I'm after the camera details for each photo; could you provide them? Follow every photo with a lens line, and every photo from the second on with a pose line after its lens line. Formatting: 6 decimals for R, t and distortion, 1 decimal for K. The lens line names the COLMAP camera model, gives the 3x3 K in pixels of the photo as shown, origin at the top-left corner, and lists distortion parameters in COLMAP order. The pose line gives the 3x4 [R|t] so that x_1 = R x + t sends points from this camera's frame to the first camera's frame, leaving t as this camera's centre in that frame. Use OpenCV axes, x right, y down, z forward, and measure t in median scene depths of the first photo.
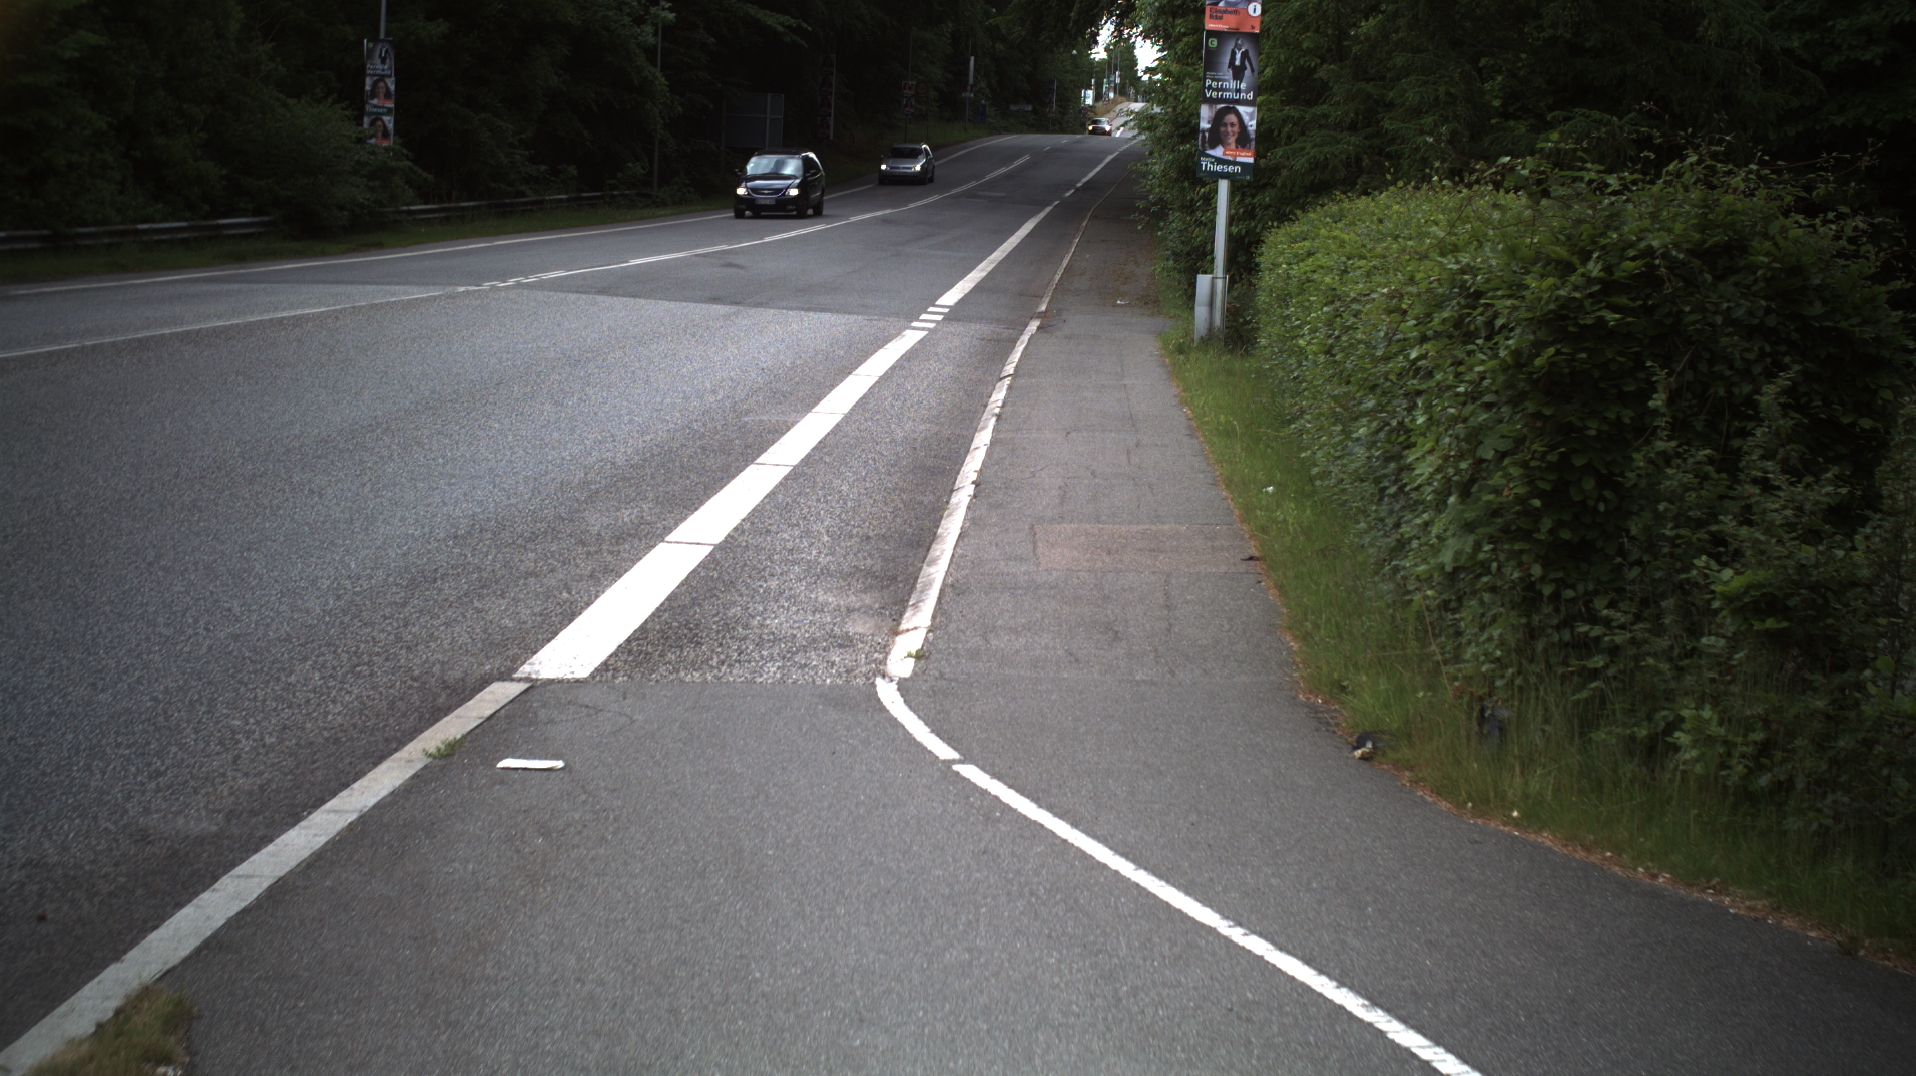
lens RADIAL K [[3386.4, 0, 989.2], [0, 3386.4, 541.8], [0, 0, 1]] dist [-0.307166, 0.449704]
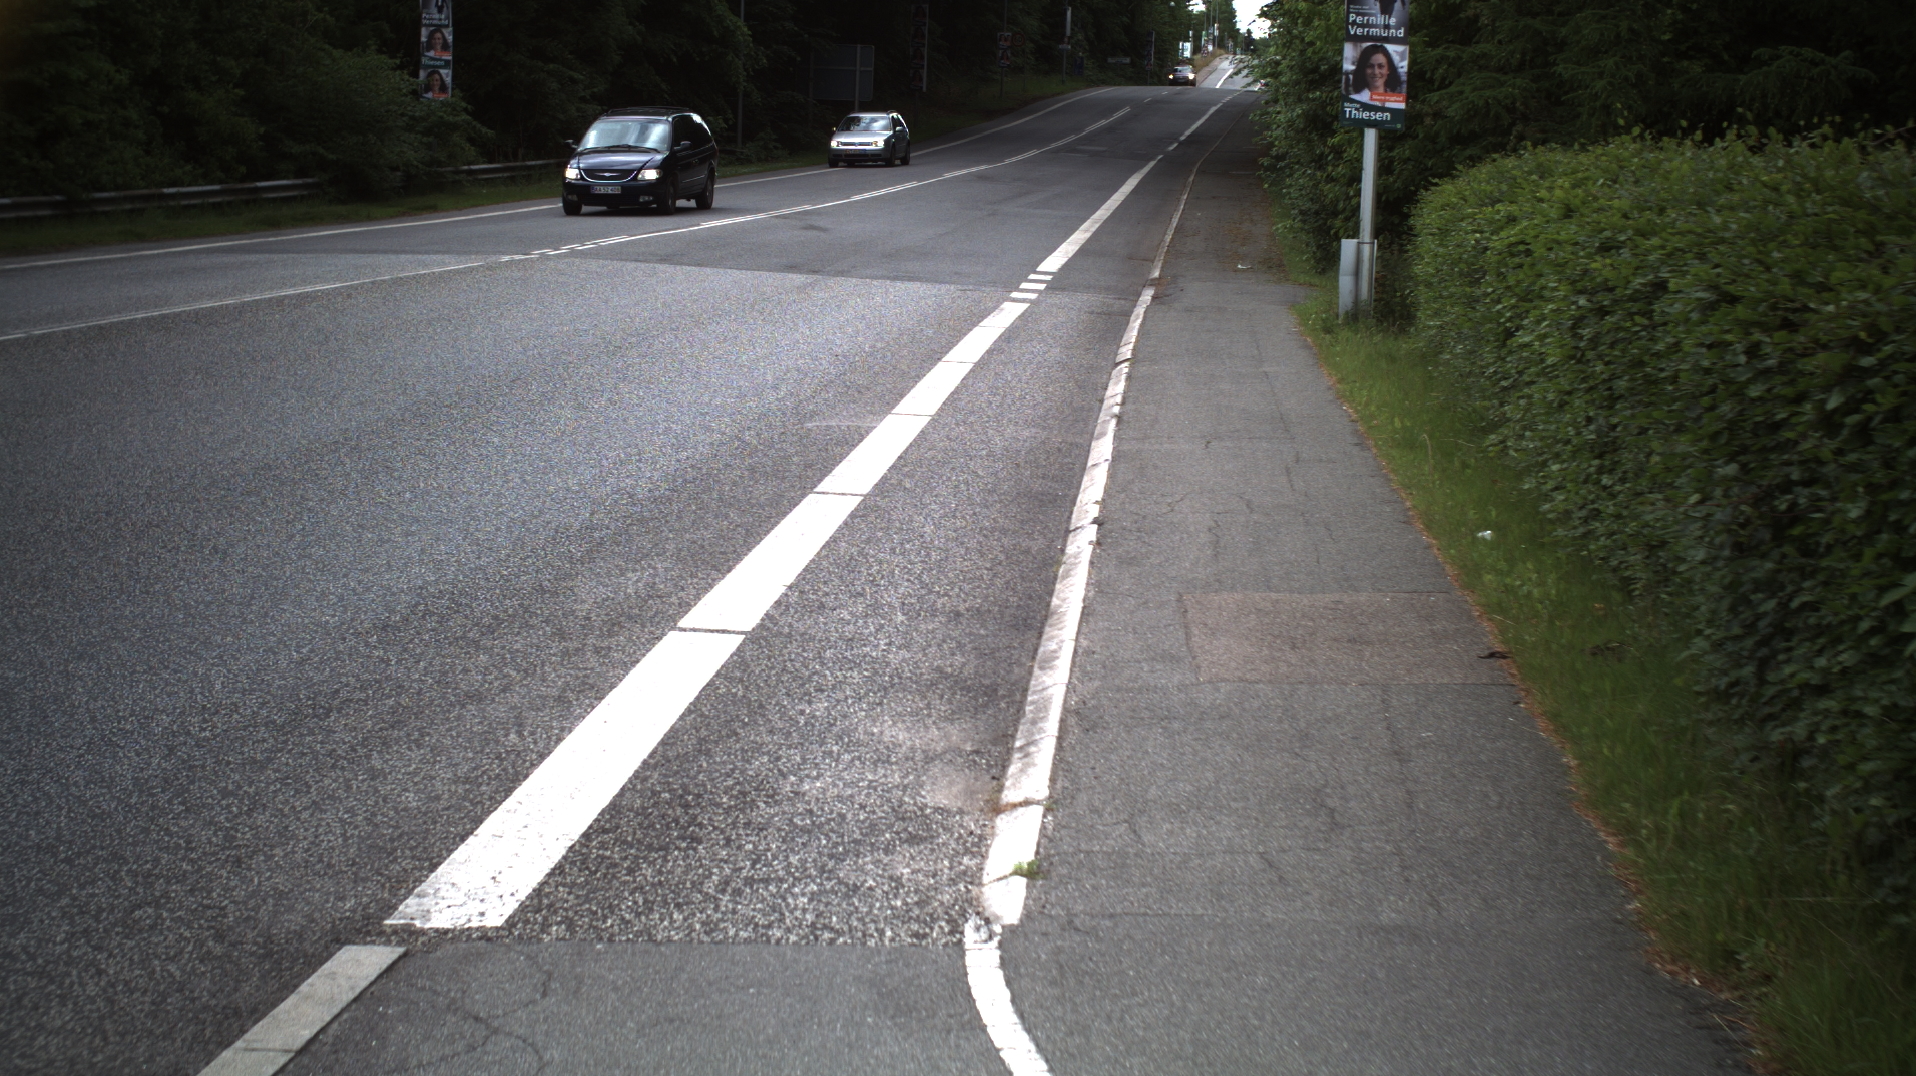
lens RADIAL K [[3386.4, 0, 989.2], [0, 3386.4, 541.8], [0, 0, 1]] dist [-0.307166, 0.449704]
pose [[0.999567, -0.004688, -0.029038, -0.003808], [0.005074, 0.999900, 0.013232, -0.013637], [0.028973, -0.013373, 0.999491, 0.134897]]
